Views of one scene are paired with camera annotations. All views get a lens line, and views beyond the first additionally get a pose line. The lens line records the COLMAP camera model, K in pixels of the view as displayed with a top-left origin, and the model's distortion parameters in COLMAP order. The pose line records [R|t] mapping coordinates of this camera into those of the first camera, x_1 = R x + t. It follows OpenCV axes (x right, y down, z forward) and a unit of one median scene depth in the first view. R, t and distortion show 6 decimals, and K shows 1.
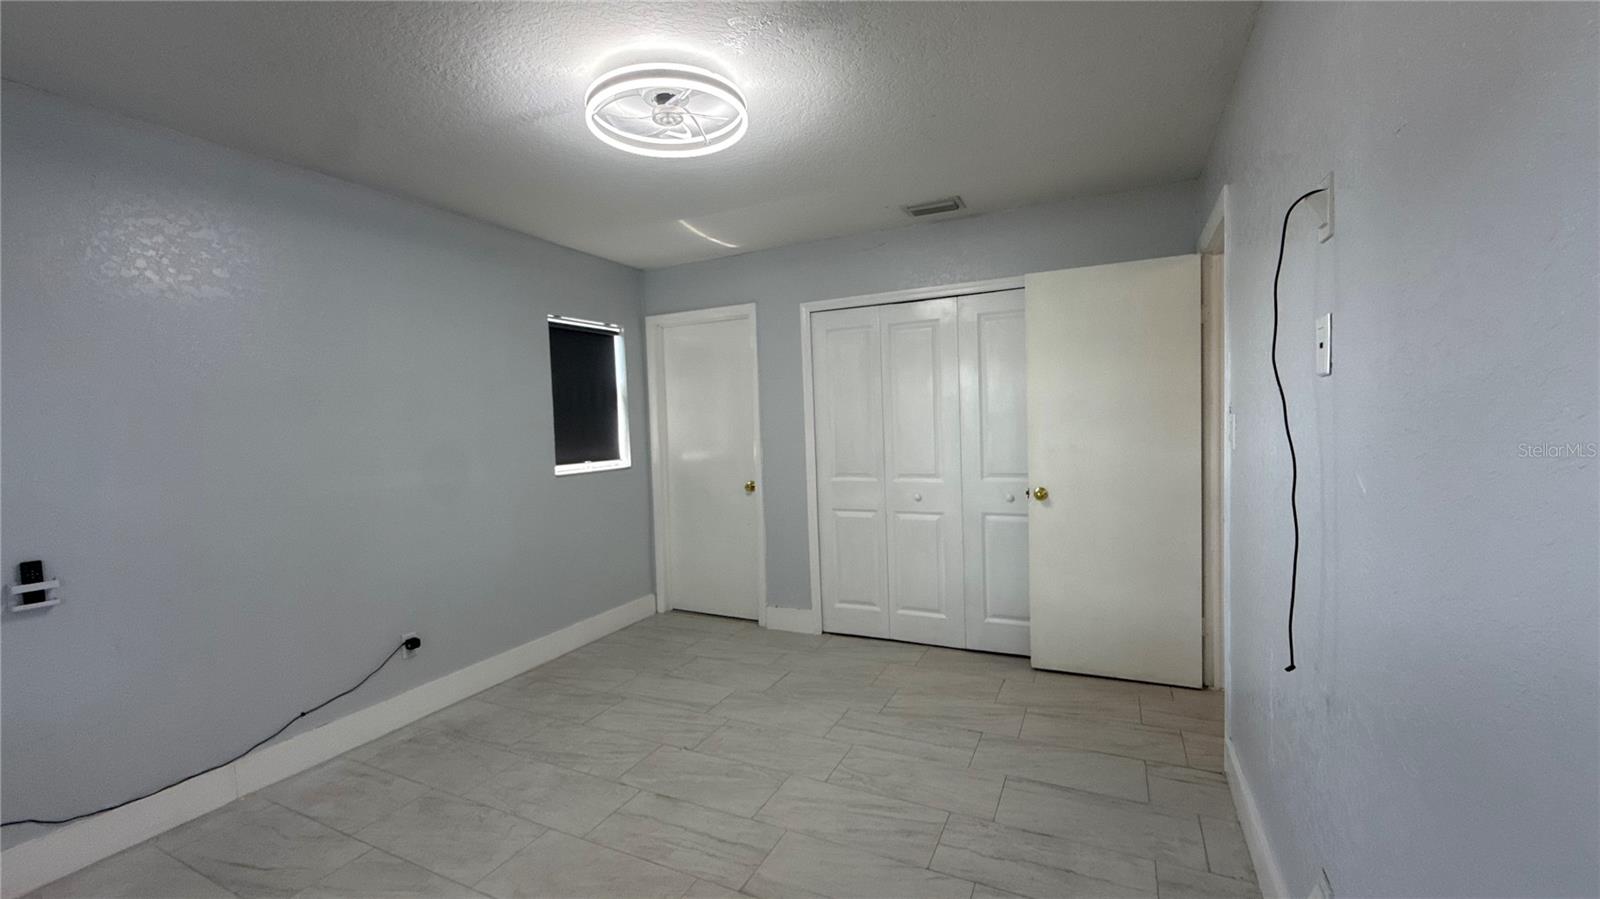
lens RADIAL K [[638.9, 0, 787.4], [0, 638.9, 440.9], [0, 0, 1]] dist [-0.000574, 0.000546]
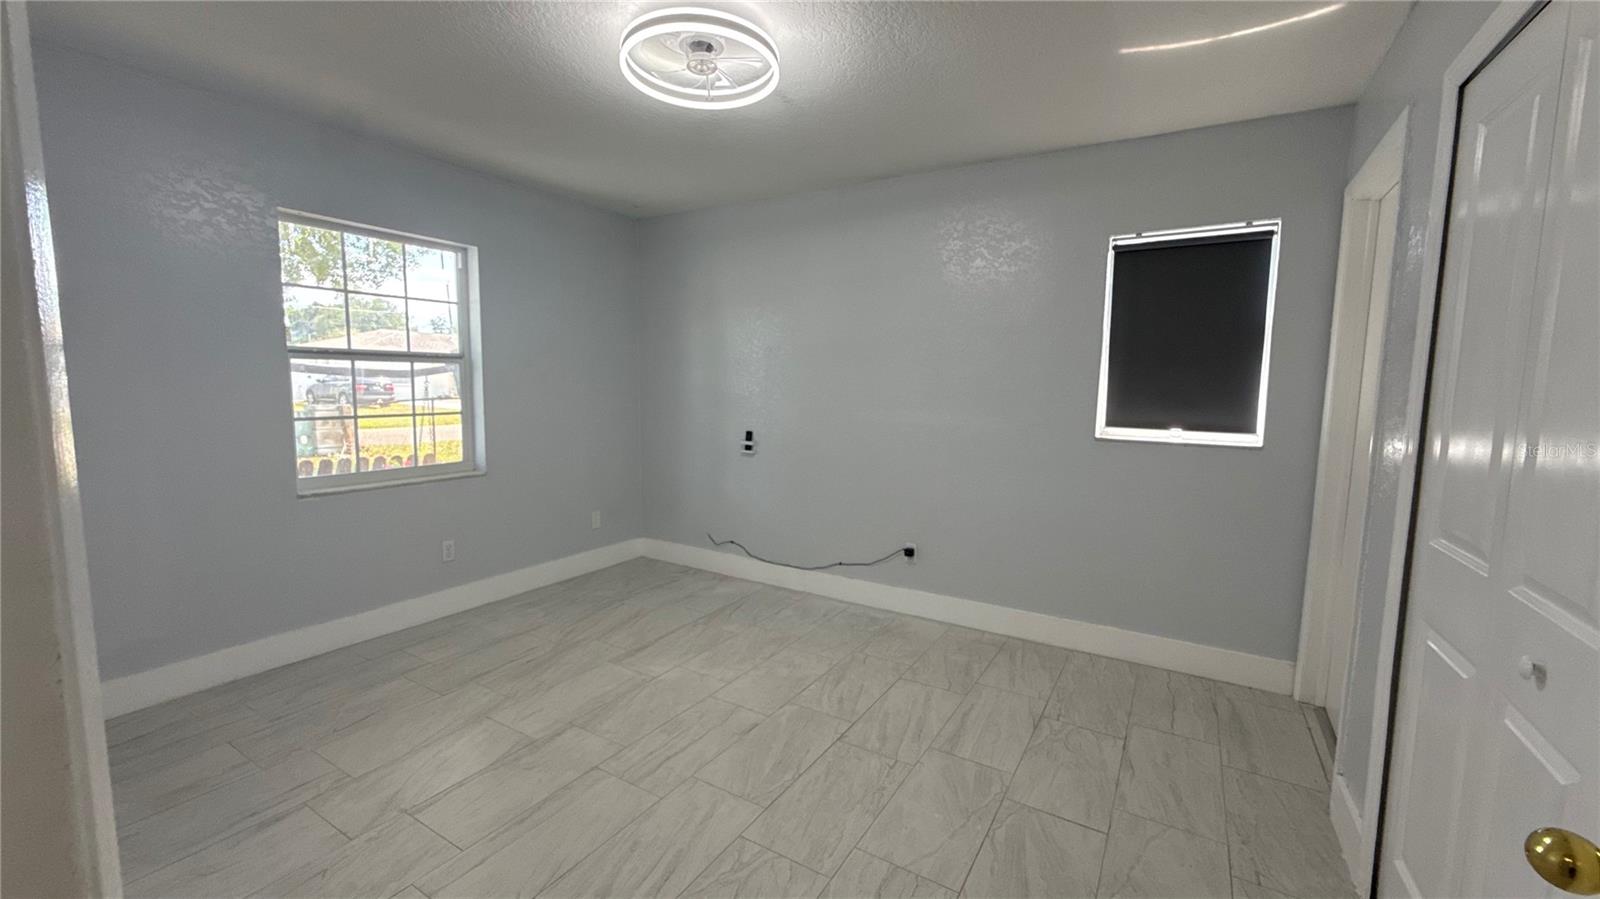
lens RADIAL K [[638.9, 0, 802.3], [0, 638.9, 440.9], [0, 0, 1]] dist [-0.000574, 0.000546]
pose [[-0.075831, 0.122749, -0.989536, 0.601774], [-0.044054, 0.991012, 0.126308, -0.036369], [0.996147, 0.053171, -0.069742, 0.867876]]
